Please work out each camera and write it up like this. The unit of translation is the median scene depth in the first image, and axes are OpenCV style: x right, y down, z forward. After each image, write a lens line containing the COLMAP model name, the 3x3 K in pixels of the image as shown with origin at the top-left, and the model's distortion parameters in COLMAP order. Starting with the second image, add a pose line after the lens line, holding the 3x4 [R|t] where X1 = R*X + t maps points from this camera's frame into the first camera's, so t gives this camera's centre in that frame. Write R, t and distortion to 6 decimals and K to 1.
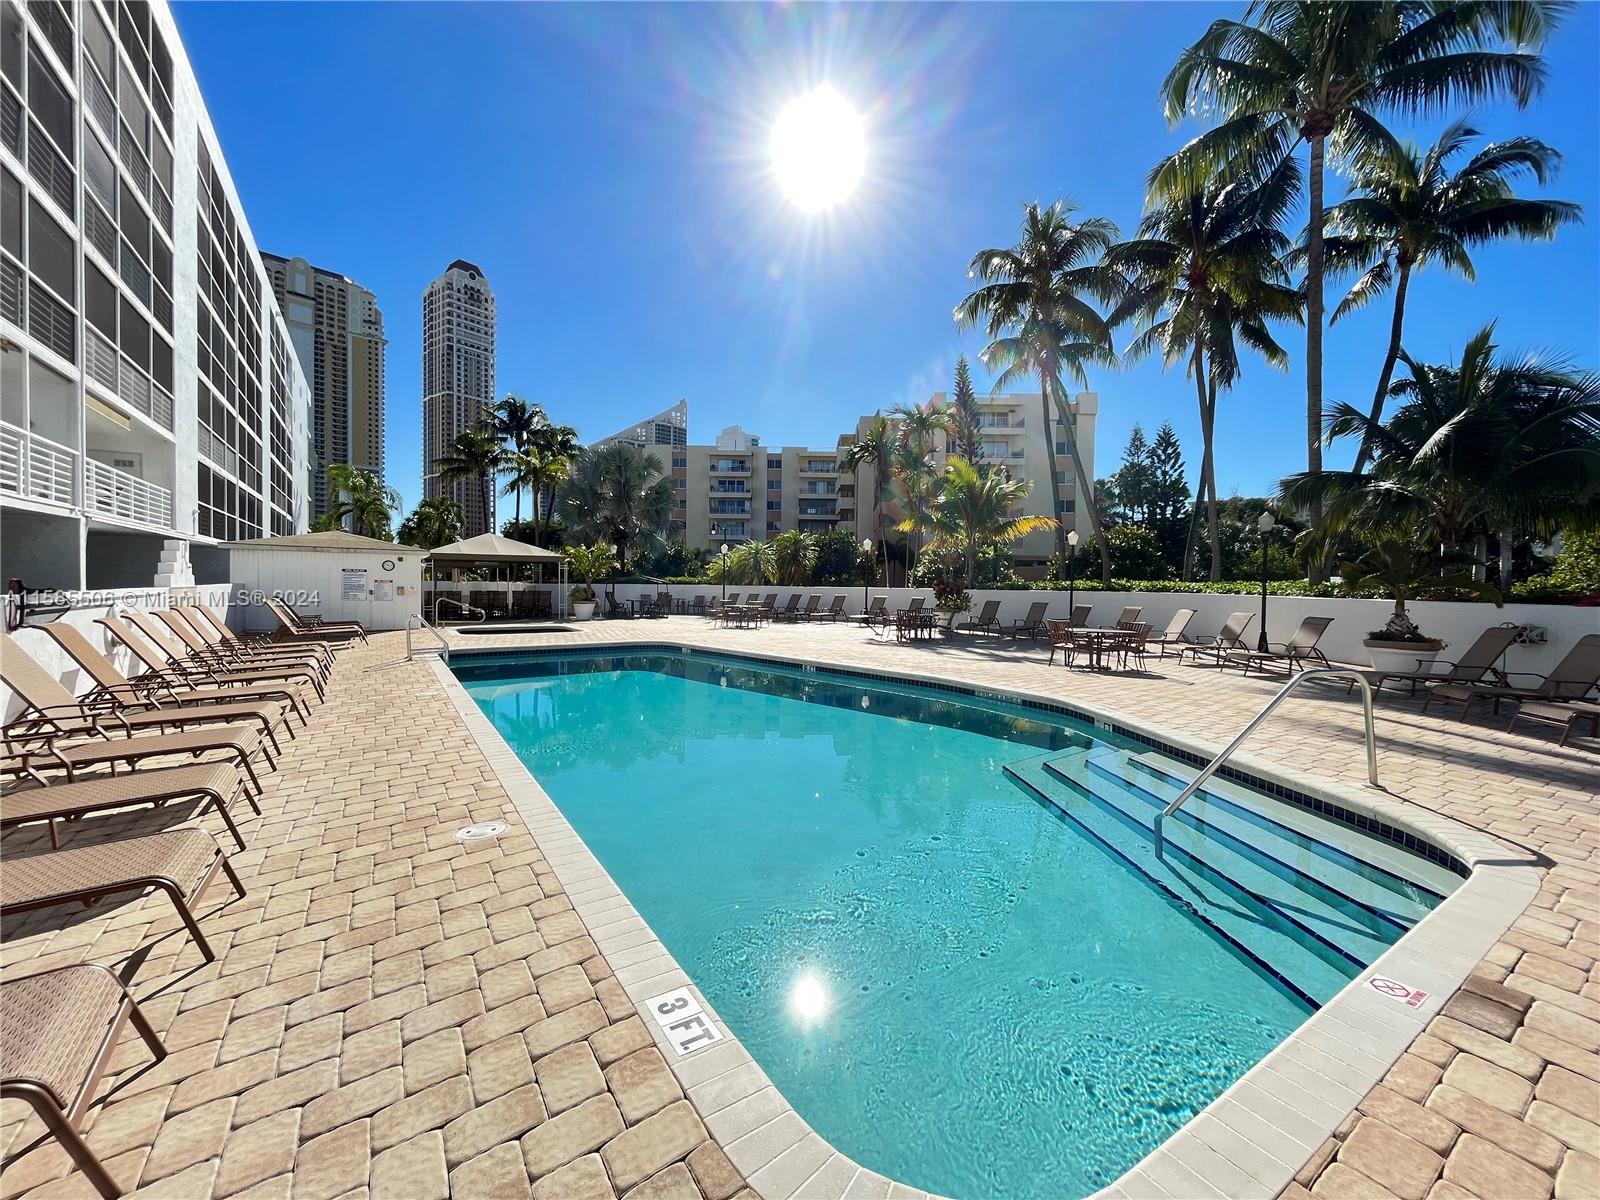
lens RADIAL K [[660.7, 0, 798.4], [0, 660.7, 593.0], [0, 0, 1]] dist [0.009844, -0.000633]
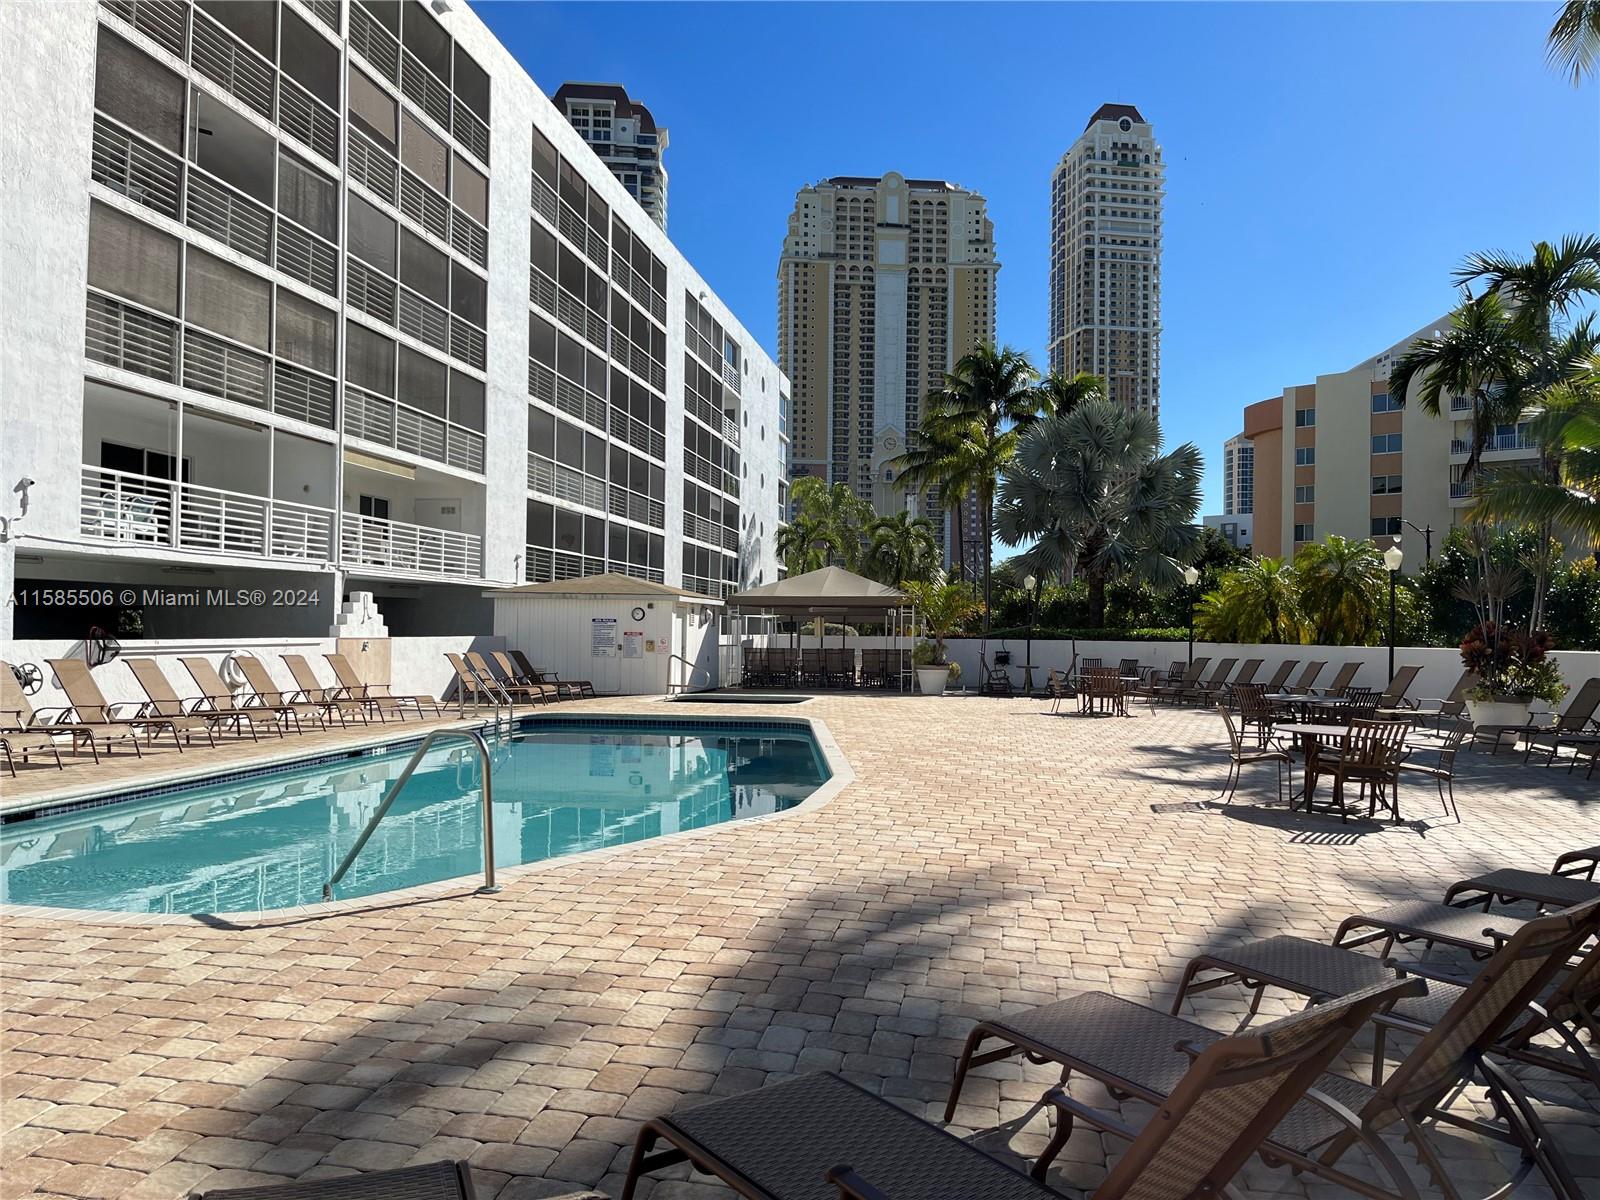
lens RADIAL K [[1226.0, 0, 800.5], [0, 1226.0, 605.5], [0, 0, 1]] dist [0.078647, -0.093628]
pose [[0.741438, -0.016782, -0.670812, 0.345934], [-0.014340, 0.999063, -0.040843, 0.003848], [0.670868, 0.039902, 0.740502, 0.024562]]
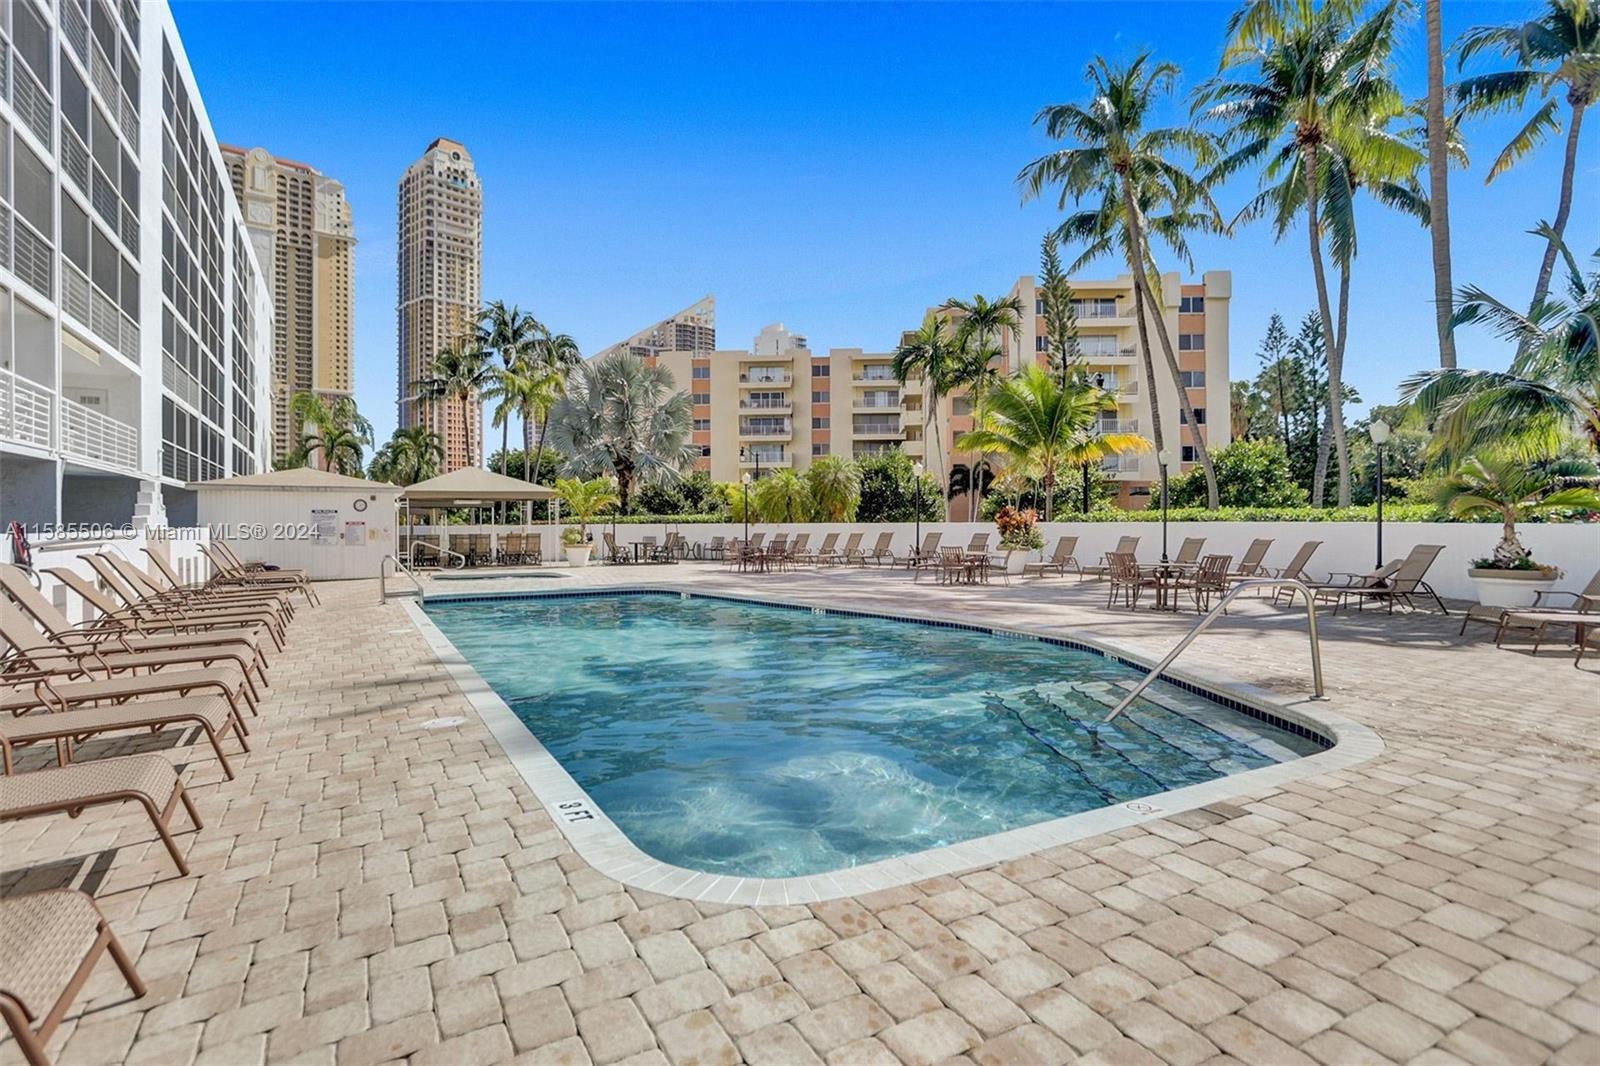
lens RADIAL K [[857.7, 0, 788.0], [0, 857.7, 521.8], [0, 0, 1]] dist [-0.038007, 0.027494]
pose [[0.996089, -0.016757, -0.086752, 0.031381], [0.015284, 0.999728, -0.017626, 0.005904], [0.087024, 0.016231, 0.996074, -0.051332]]
